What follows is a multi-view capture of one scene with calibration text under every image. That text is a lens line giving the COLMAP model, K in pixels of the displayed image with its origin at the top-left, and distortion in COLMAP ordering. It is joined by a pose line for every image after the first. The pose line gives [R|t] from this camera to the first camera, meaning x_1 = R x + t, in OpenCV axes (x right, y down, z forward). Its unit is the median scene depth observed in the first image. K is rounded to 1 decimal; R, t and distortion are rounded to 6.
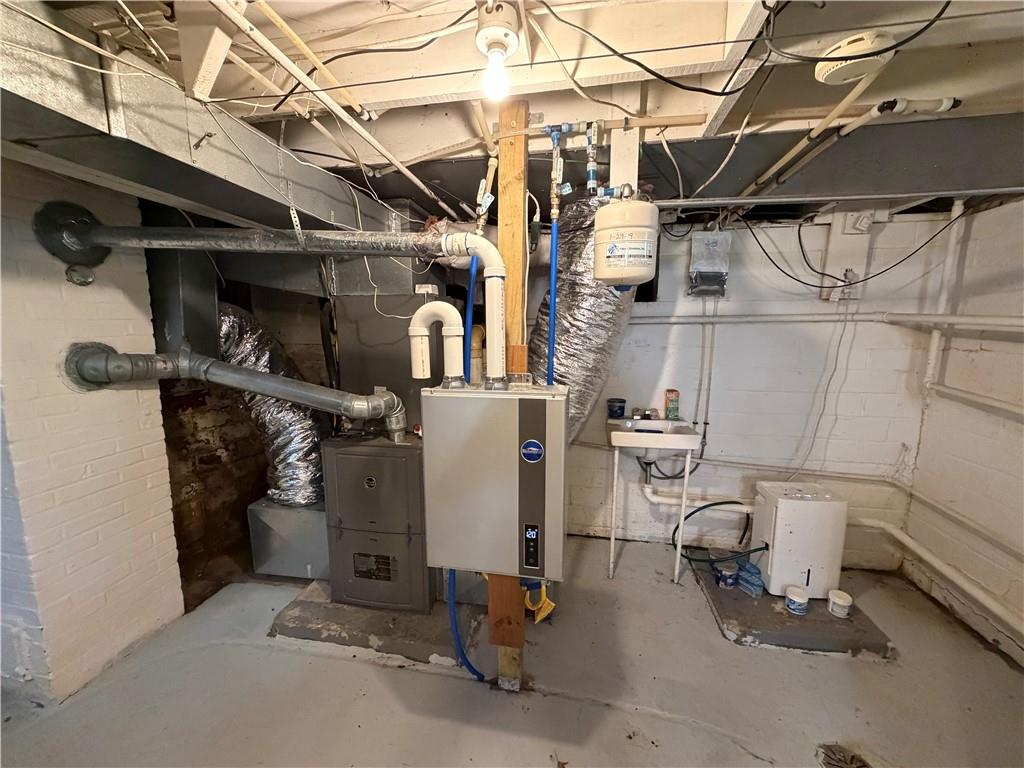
lens RADIAL K [[409.3, 0, 510.0], [0, 409.3, 383.9], [0, 0, 1]] dist [-0.000317, -0.000170]
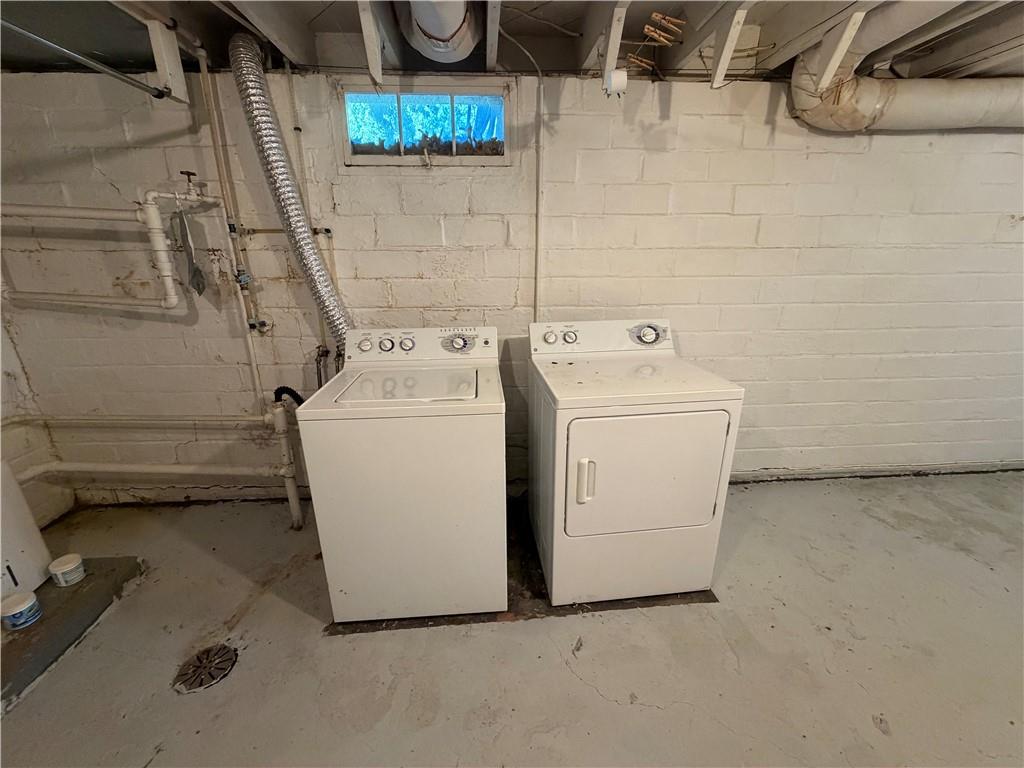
lens RADIAL K [[409.3, 0, 510.3], [0, 409.3, 381.9], [0, 0, 1]] dist [-0.000317, -0.000170]
pose [[-0.236851, -0.306952, 0.921782, -0.050068], [0.140410, 0.928003, 0.345102, 0.025100], [-0.961346, 0.211165, -0.176700, 0.206117]]
